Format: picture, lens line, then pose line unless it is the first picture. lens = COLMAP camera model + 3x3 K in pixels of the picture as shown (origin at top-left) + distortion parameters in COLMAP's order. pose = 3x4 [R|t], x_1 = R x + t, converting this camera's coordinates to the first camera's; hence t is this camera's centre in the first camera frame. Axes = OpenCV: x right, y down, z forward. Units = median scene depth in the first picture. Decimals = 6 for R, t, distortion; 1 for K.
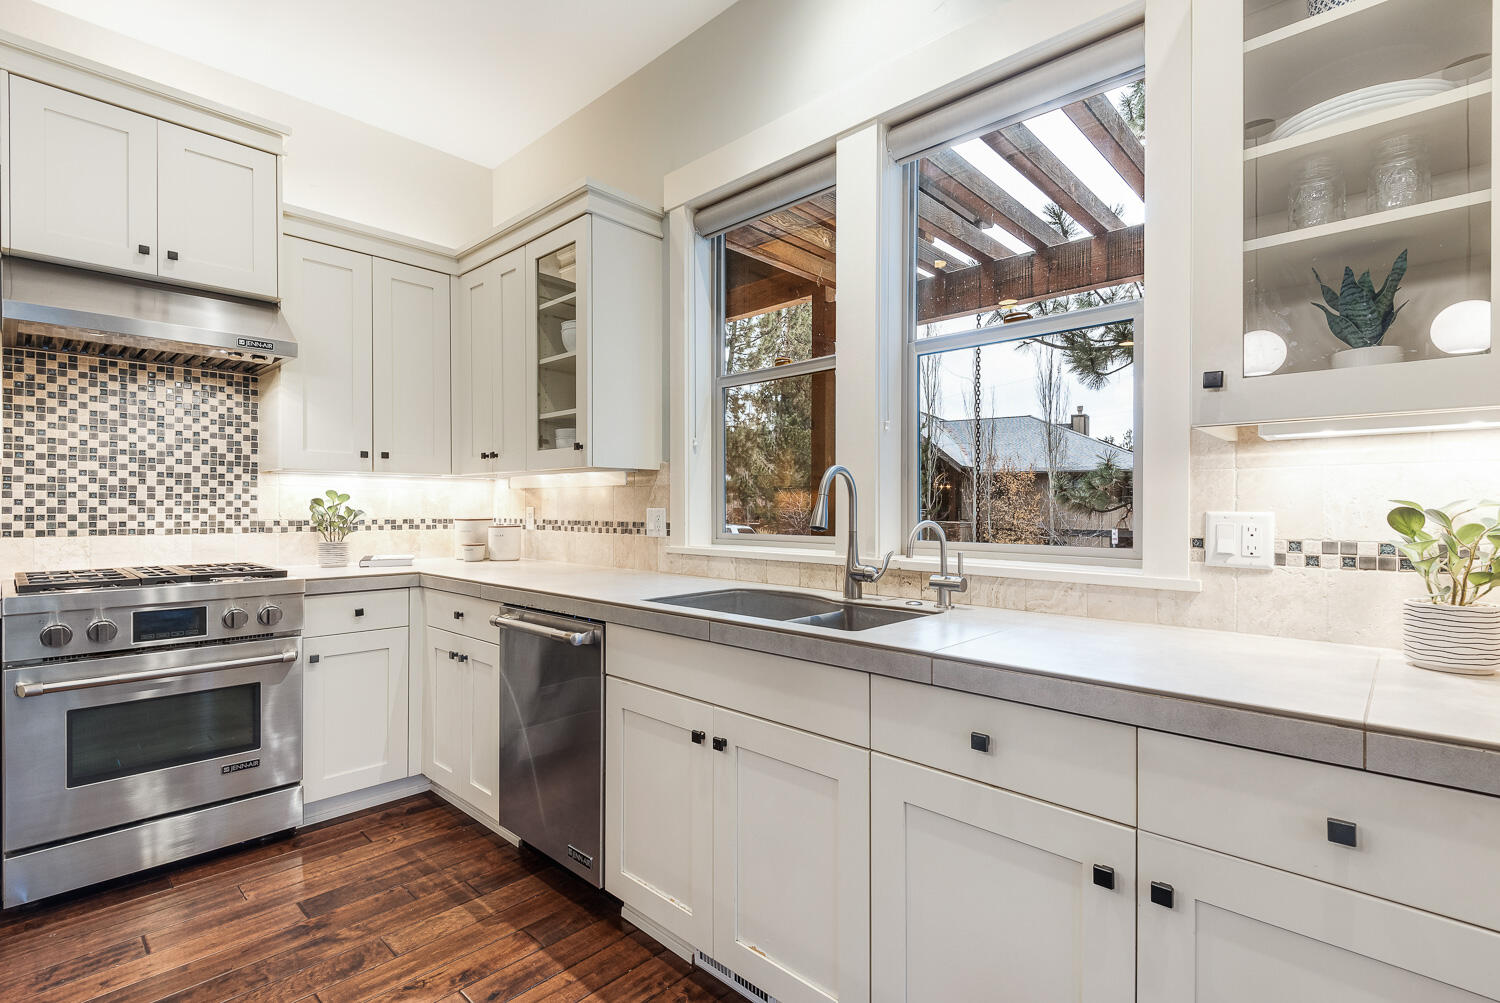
lens RADIAL K [[700.9, 0, 750.0], [0, 700.9, 501.5], [0, 0, 1]] dist [0.022180, -0.012660]
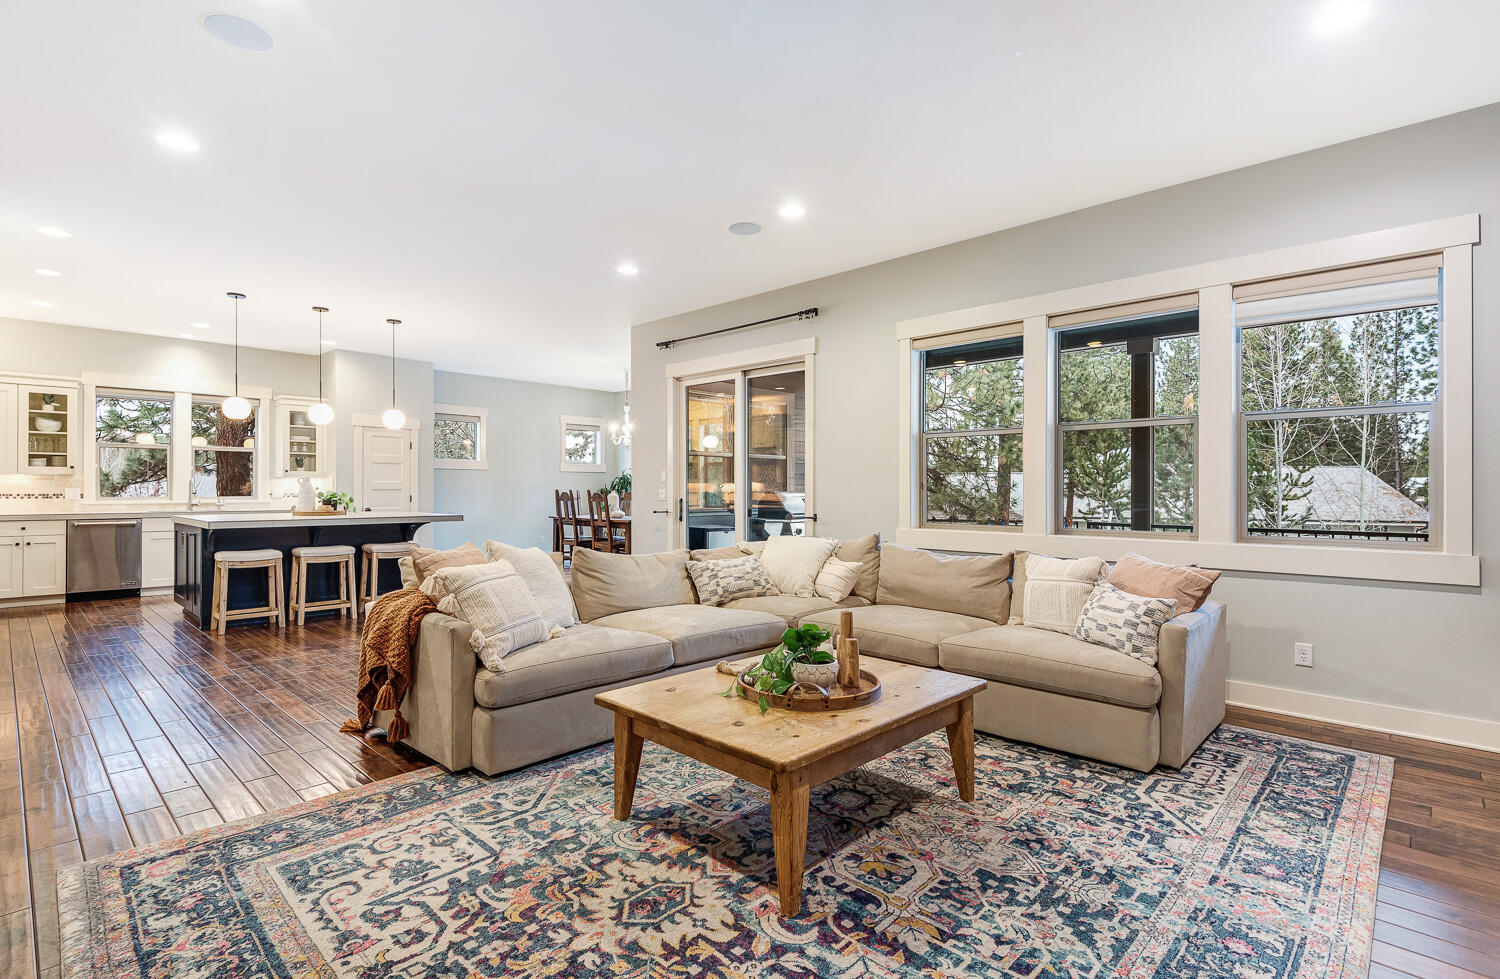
lens RADIAL K [[717.9, 0, 750.0], [0, 717.9, 489.5], [0, 0, 1]] dist [0.030911, -0.016239]
pose [[0.011445, 0.000369, 0.999934, -3.066719], [-0.008786, 0.999961, -0.000268, -0.009432], [-0.999896, -0.008782, 0.011448, -1.753024]]
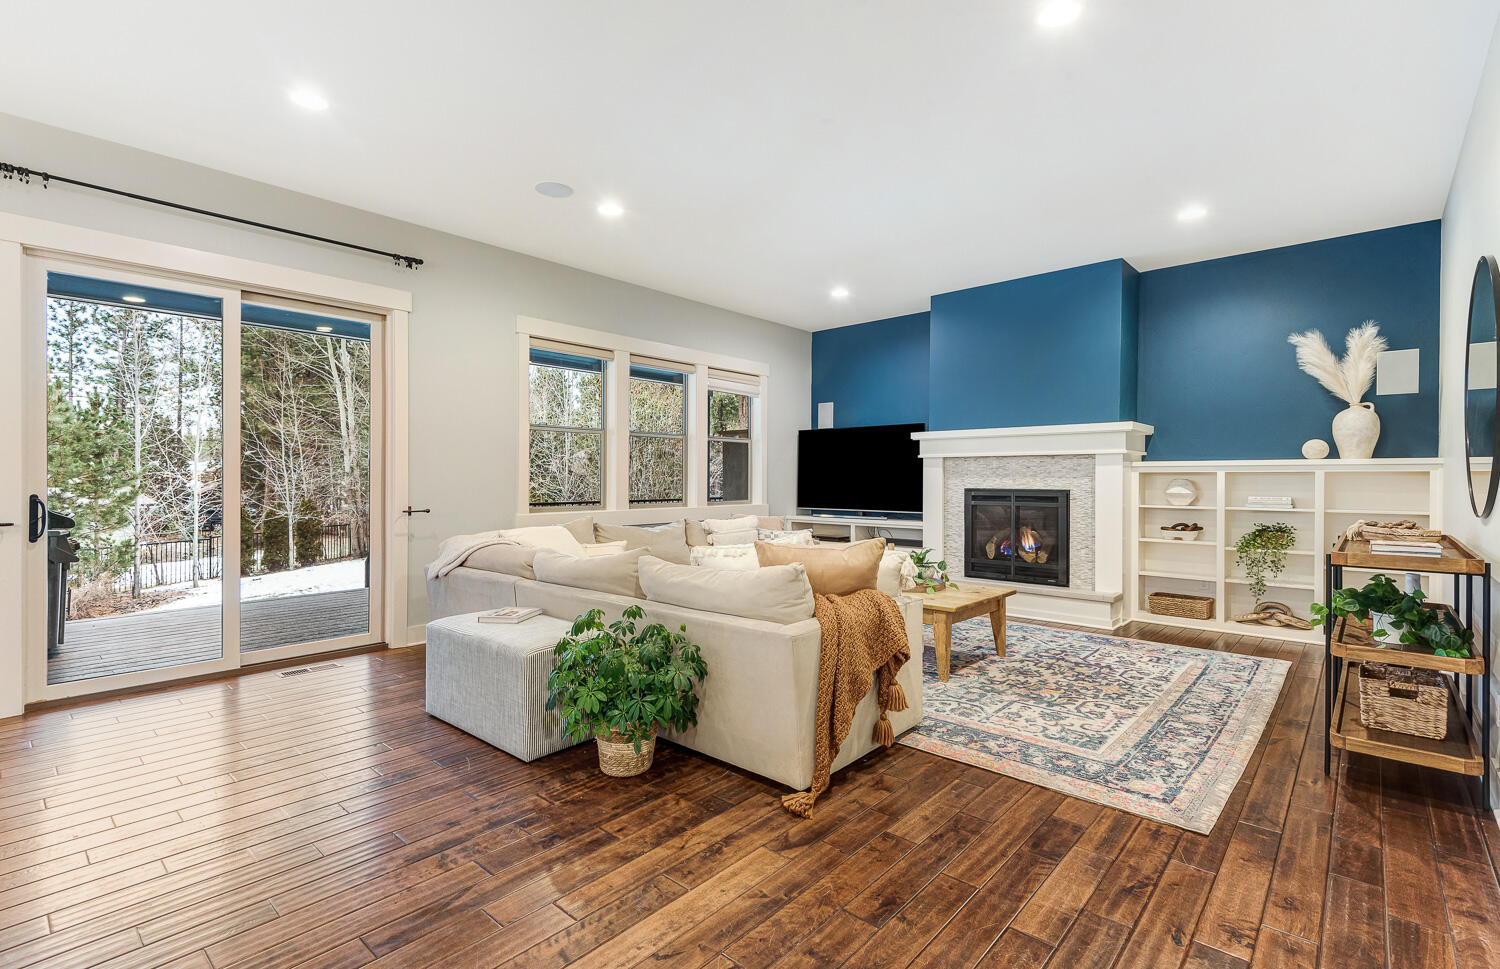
lens RADIAL K [[682.3, 0, 750.0], [0, 682.3, 484.5], [0, 0, 1]] dist [0.059860, -0.040112]
pose [[-0.999546, -0.003676, -0.029915, -1.648975], [-0.003740, 0.999991, 0.002090, 0.002364], [0.029907, 0.002201, -0.999550, -0.110833]]
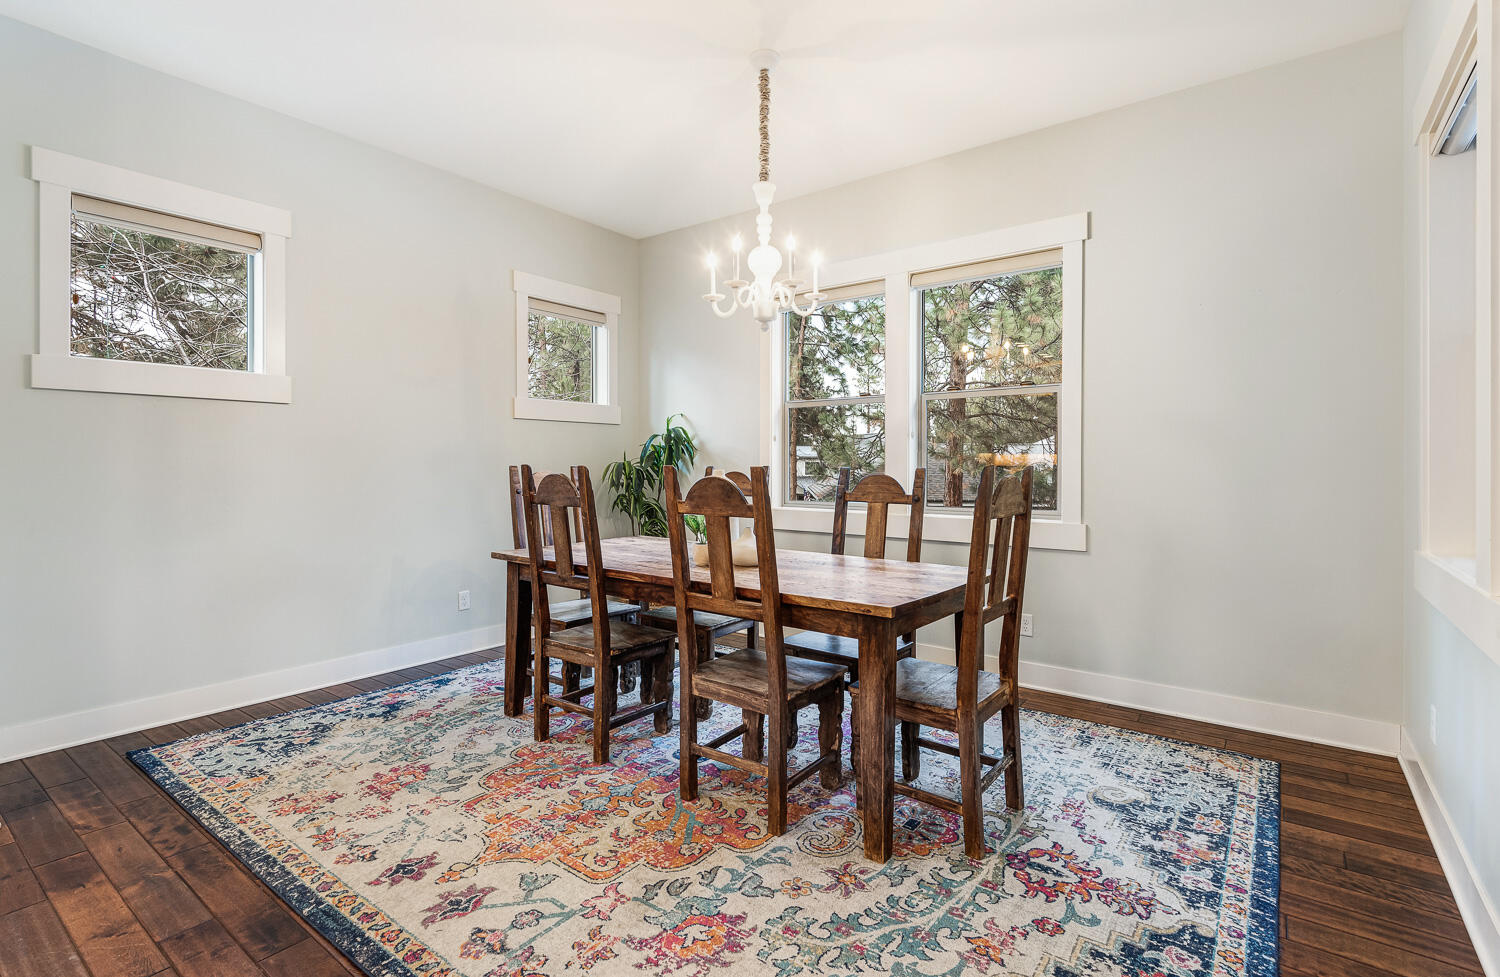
lens RADIAL K [[695.1, 0, 746.7], [0, 695.1, 473.5], [0, 0, 1]] dist [0.041602, -0.027614]
pose [[-0.109095, -0.011647, 0.993963, -0.274949], [-0.007181, 0.999914, 0.010929, 0.001827], [-0.994005, -0.005946, -0.109169, -0.883245]]
